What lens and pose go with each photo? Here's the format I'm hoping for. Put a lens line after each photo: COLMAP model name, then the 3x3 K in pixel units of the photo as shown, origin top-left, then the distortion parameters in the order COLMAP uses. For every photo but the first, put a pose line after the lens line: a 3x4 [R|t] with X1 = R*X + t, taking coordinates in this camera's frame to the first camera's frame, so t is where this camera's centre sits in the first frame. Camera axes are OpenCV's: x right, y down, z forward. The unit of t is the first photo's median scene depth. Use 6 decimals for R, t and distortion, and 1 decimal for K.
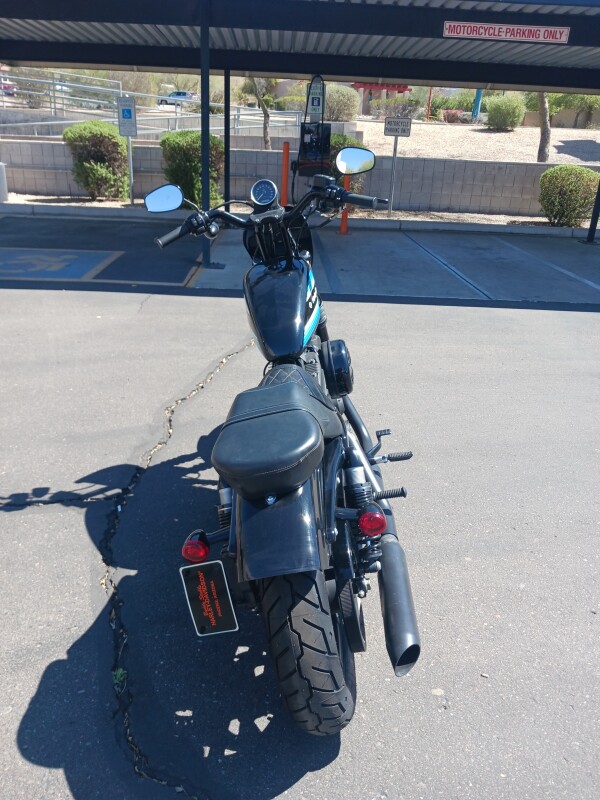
lens RADIAL K [[643.2, 0, 300.0], [0, 643.2, 400.0], [0, 0, 1]] dist [0.000721, -0.000227]
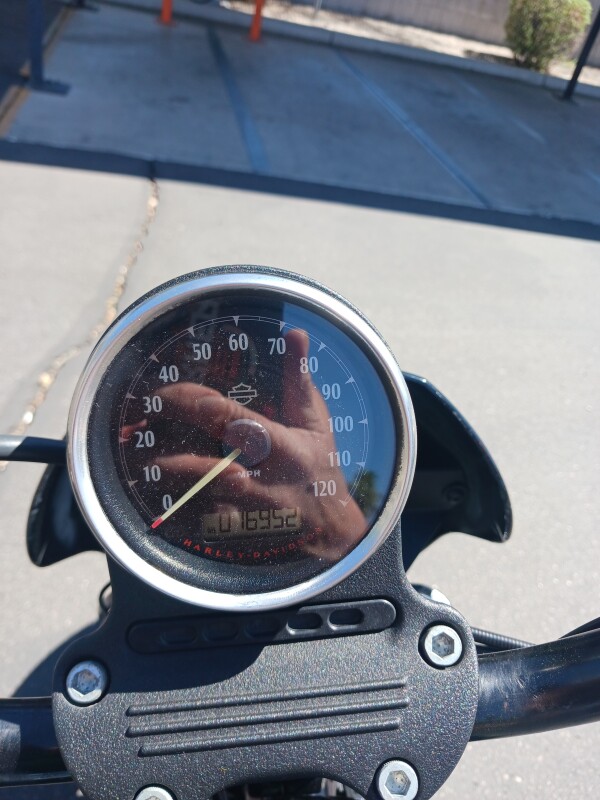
lens RADIAL K [[624.8, 0, 300.0], [0, 624.8, 400.0], [0, 0, 1]] dist [0.001914, 0.003272]
pose [[0.978485, 0.027179, 0.204521, -0.012630], [-0.086418, 0.954129, 0.286653, -0.081668], [-0.187348, -0.298160, 0.935949, 0.227216]]
